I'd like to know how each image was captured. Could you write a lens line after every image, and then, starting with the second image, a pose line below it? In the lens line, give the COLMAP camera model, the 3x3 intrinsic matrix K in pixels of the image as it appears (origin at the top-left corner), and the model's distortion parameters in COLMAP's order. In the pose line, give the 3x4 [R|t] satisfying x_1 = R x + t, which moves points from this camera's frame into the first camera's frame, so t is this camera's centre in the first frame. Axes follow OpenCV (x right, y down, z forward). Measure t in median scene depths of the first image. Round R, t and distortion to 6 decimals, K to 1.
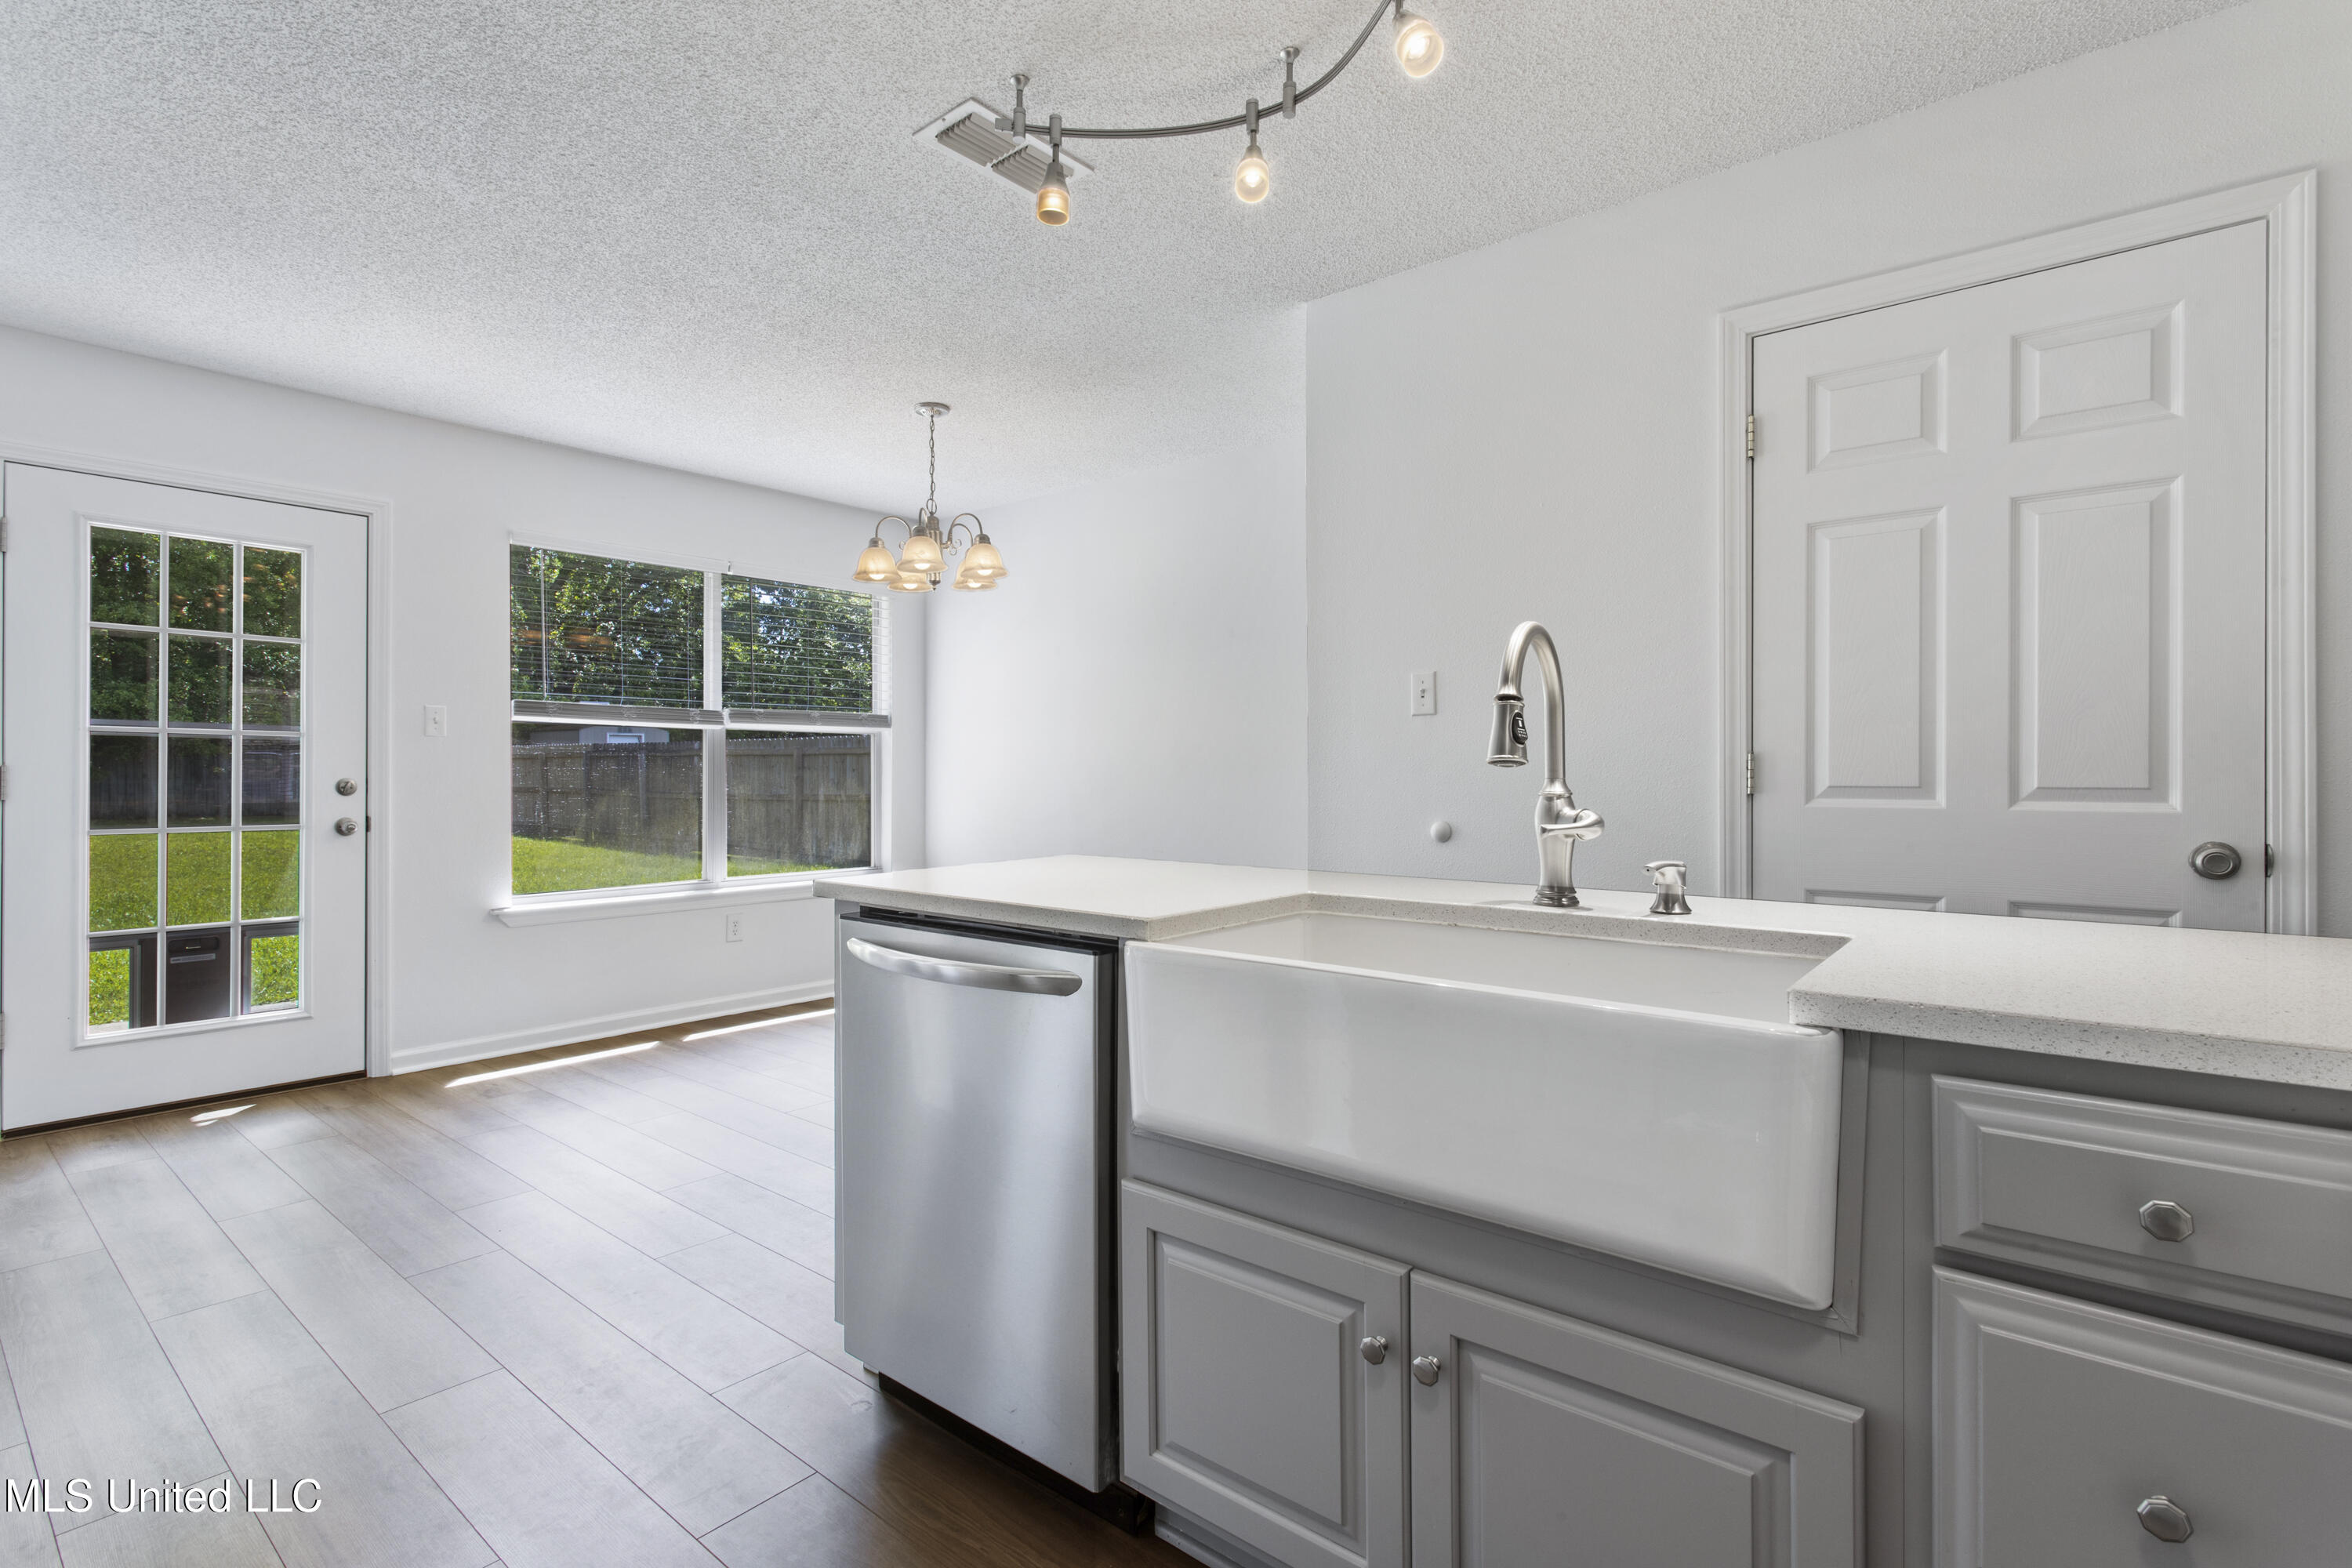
lens RADIAL K [[1117.7, 0, 1181.5], [0, 1117.7, 783.3], [0, 0, 1]] dist [0.004496, -0.001930]
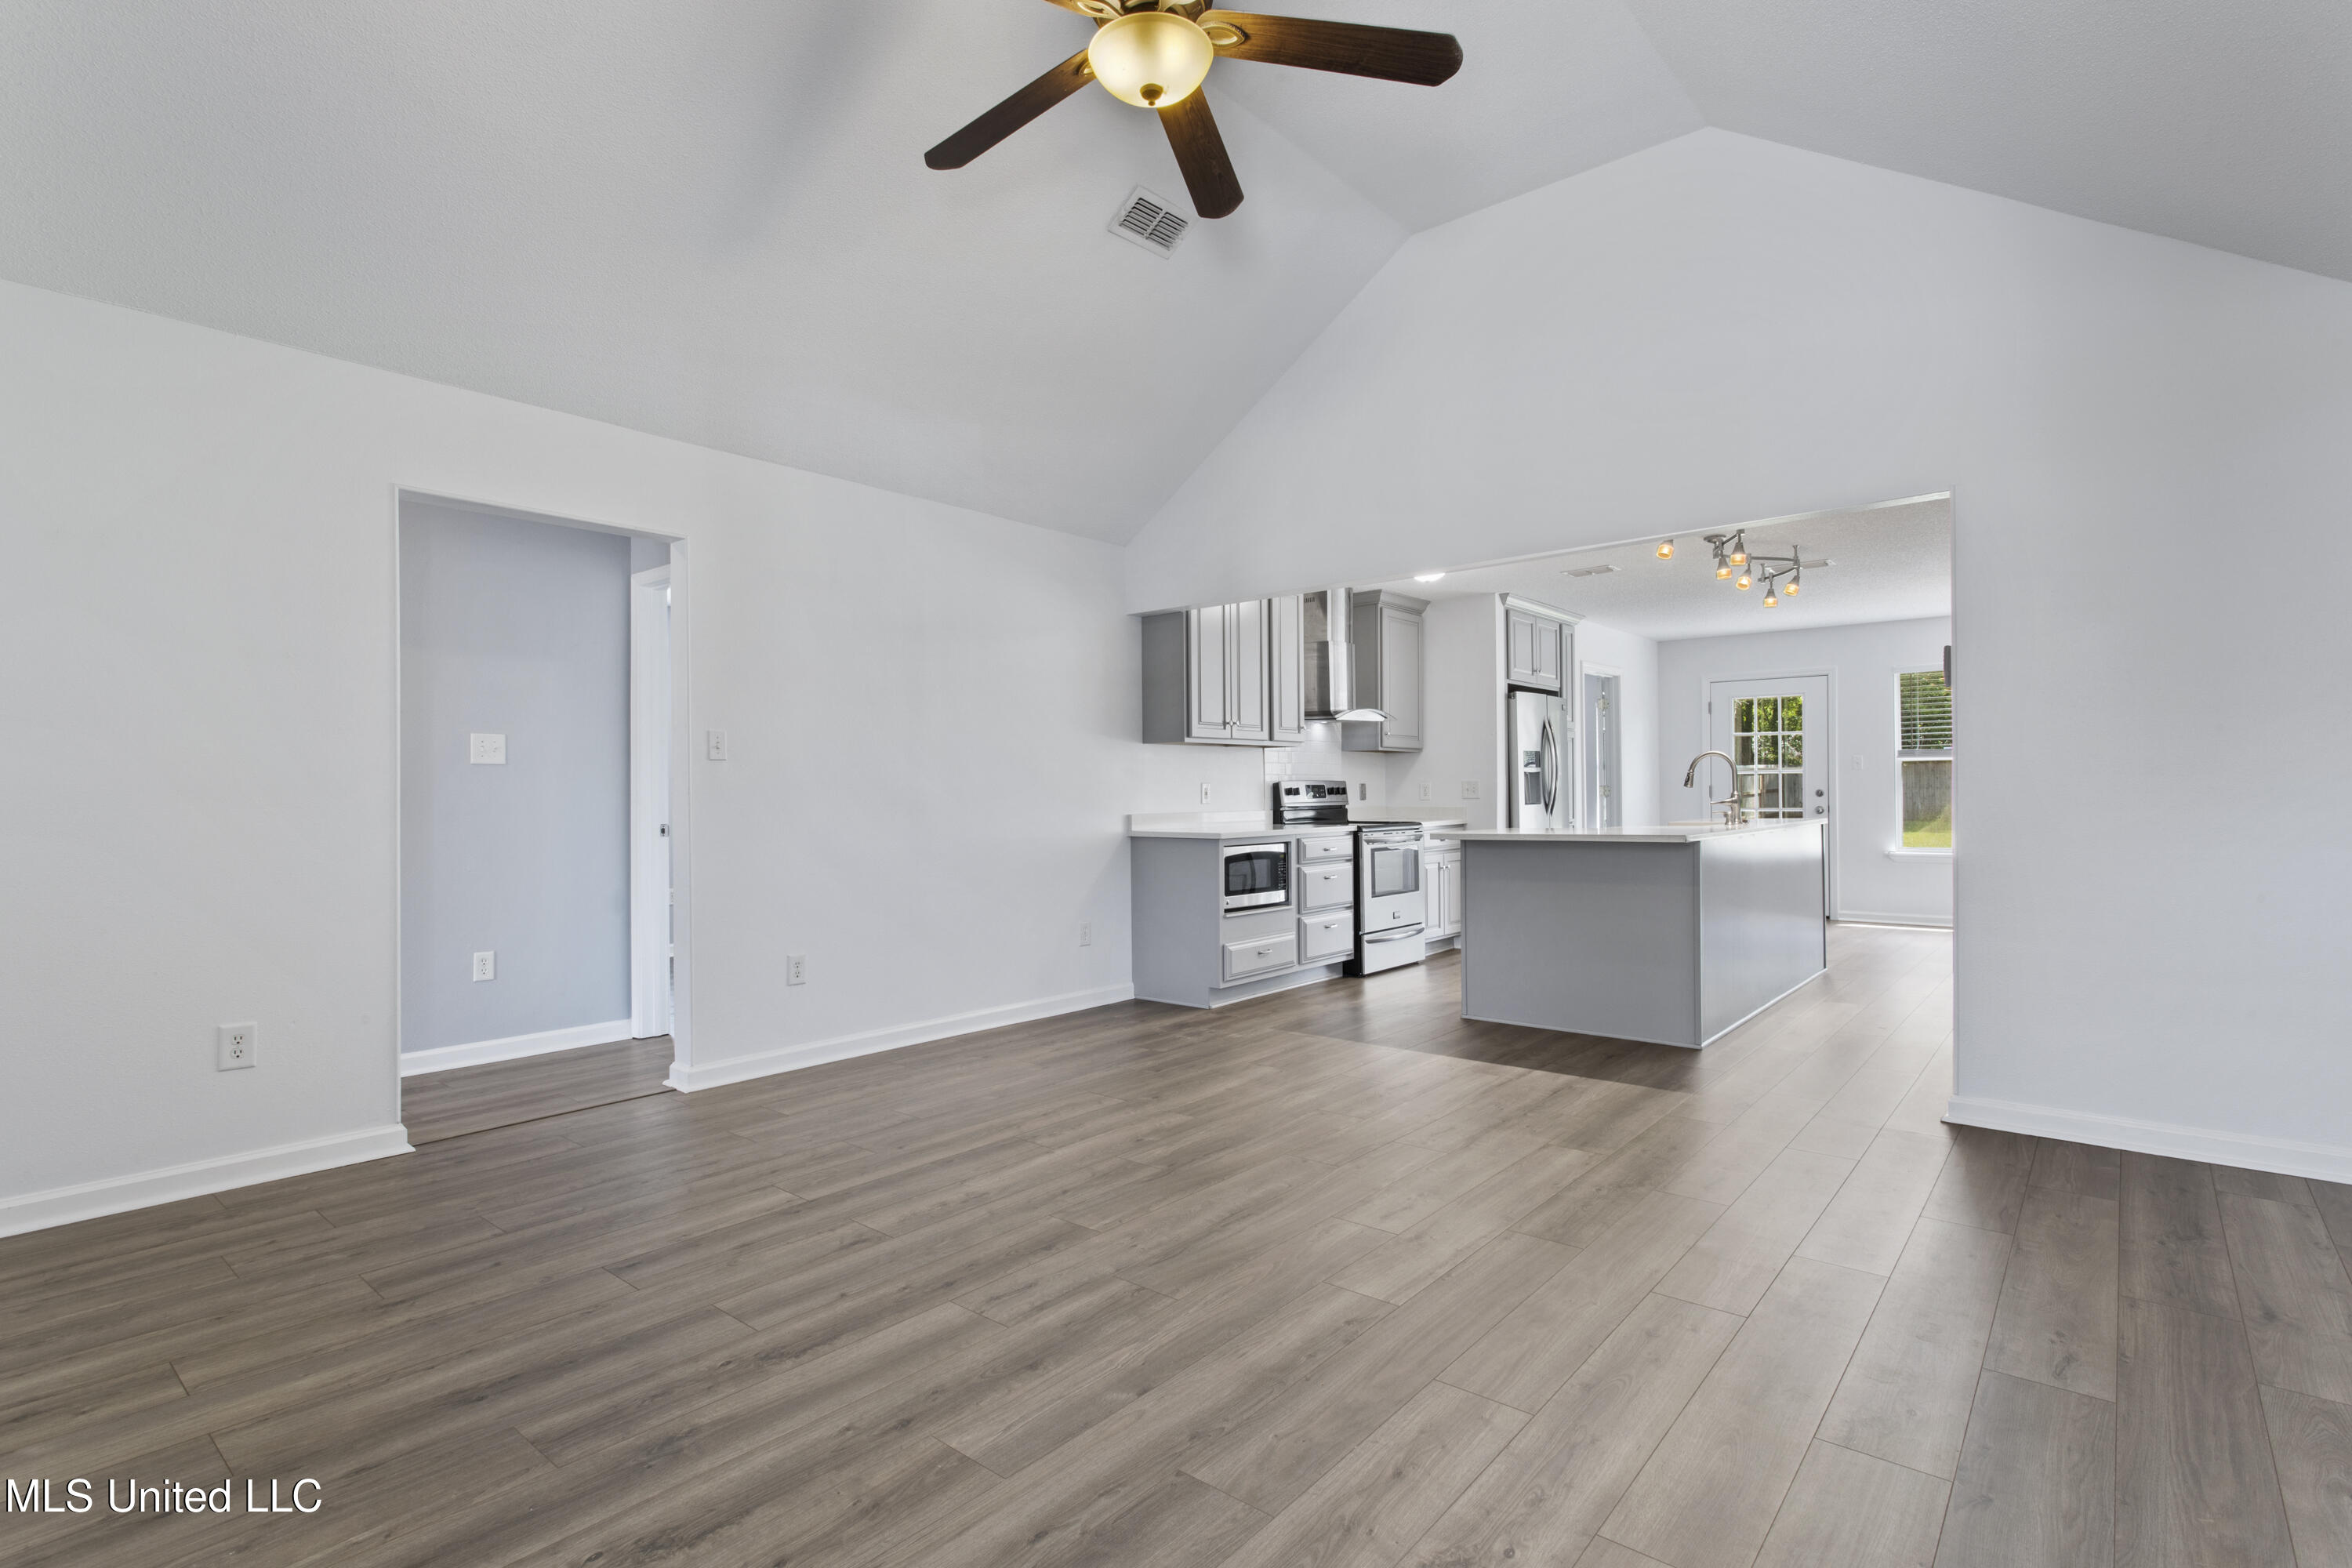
lens RADIAL K [[1117.7, 0, 1157.0], [0, 1117.7, 815.4], [0, 0, 1]] dist [0.004496, -0.001930]
pose [[-0.018159, 0.021900, -0.999595, 1.622324], [0.001228, 0.999760, 0.021881, -0.002056], [0.999834, -0.000830, -0.018181, -0.341706]]
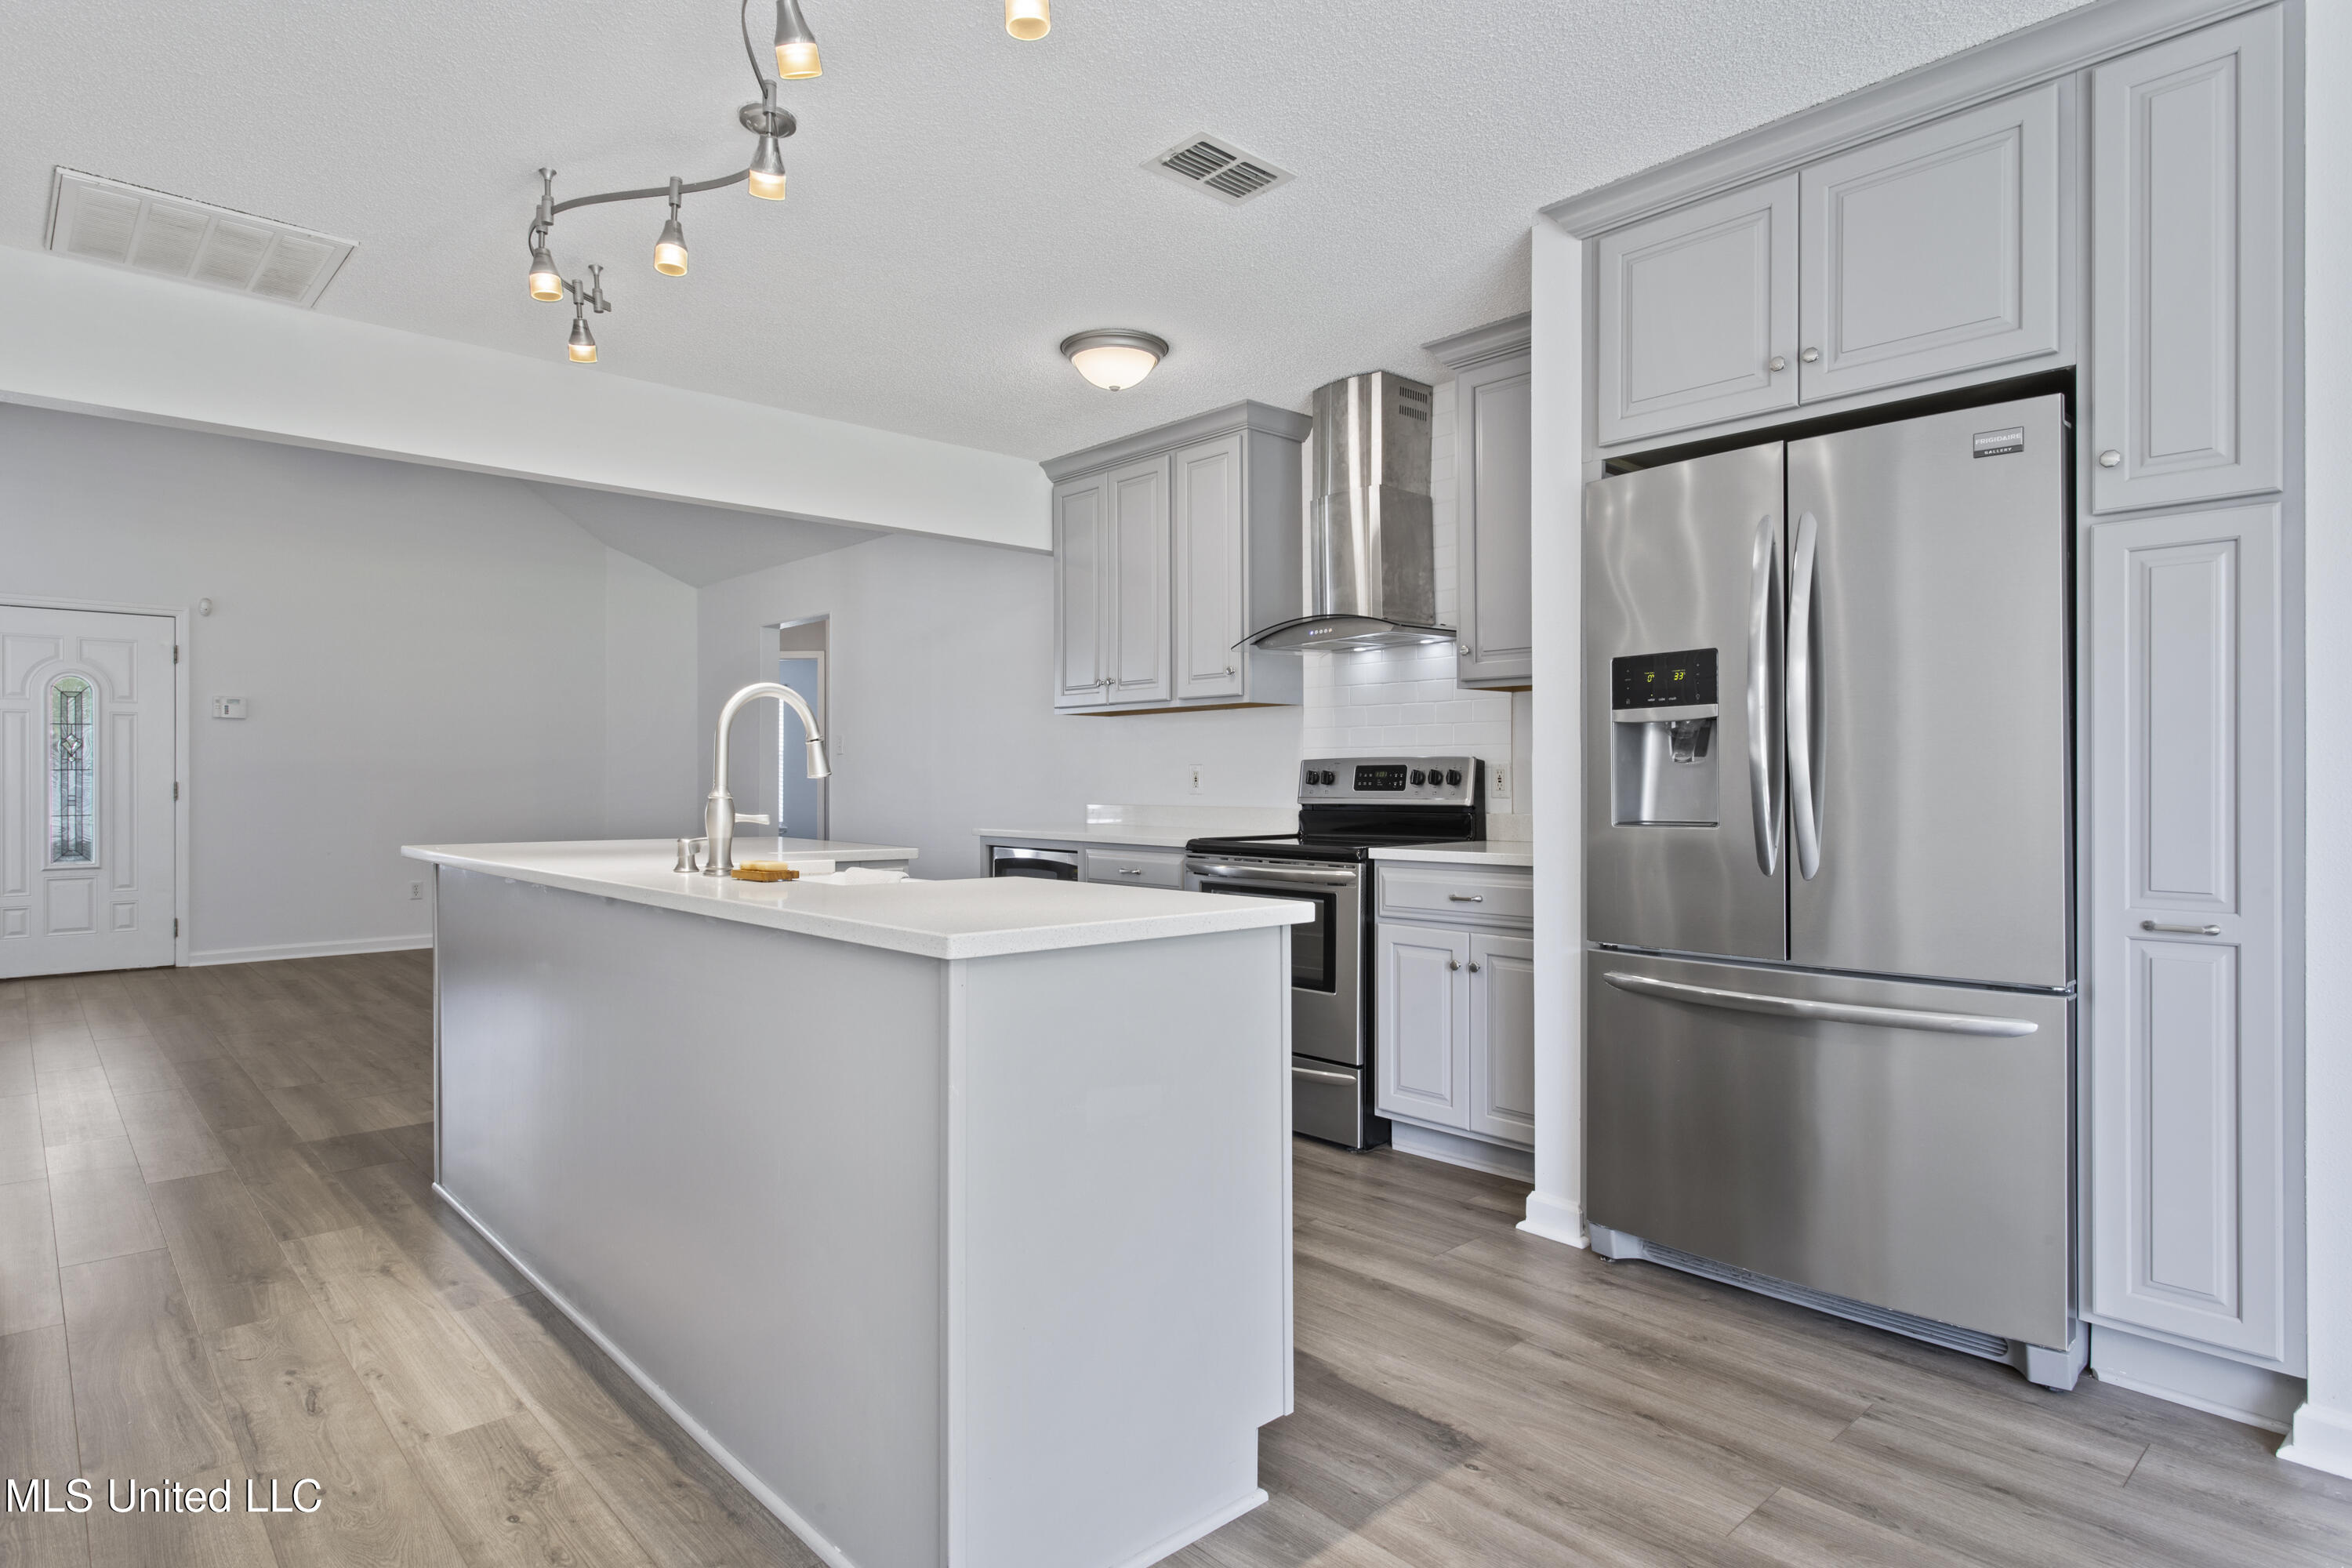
lens RADIAL K [[1268.7, 0, 1171.0], [0, 1268.7, 769.0], [0, 0, 1]] dist [0.002645, 0.001087]
pose [[-0.990844, 0.003297, 0.134974, -0.177798], [0.003418, 0.999994, 0.000670, -0.009797], [-0.134971, 0.001126, -0.990849, 0.987106]]
